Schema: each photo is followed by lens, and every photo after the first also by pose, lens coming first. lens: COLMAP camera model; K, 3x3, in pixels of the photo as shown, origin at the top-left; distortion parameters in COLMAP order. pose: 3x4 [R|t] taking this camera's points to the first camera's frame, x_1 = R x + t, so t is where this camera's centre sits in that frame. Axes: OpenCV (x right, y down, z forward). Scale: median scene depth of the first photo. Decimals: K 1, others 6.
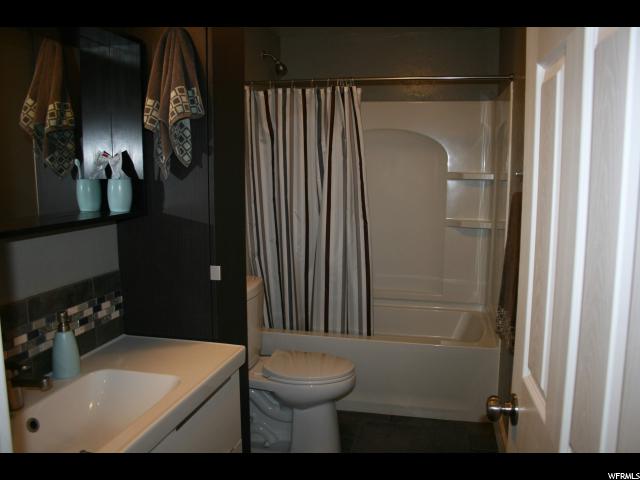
lens RADIAL K [[522.0, 0, 320.0], [0, 522.0, 240.0], [0, 0, 1]] dist [-0.177714, 0.117475]
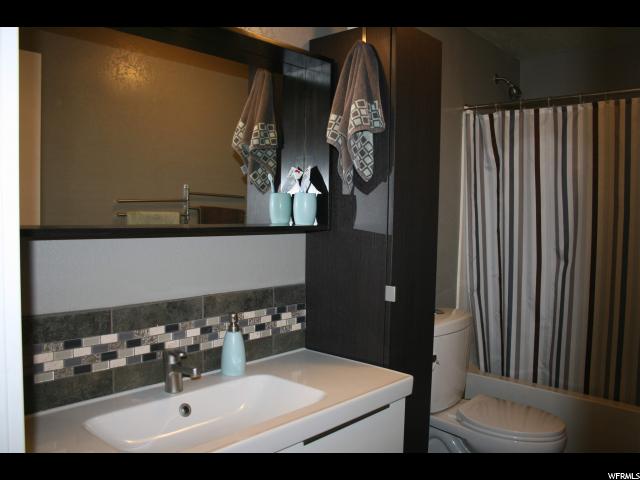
lens RADIAL K [[522.0, 0, 320.0], [0, 522.0, 240.0], [0, 0, 1]] dist [-0.177714, 0.117475]
pose [[0.862215, 0.040676, -0.504907, 0.164958], [-0.085017, 0.994252, -0.065083, 0.039750], [0.499357, 0.099042, 0.860717, 0.115114]]
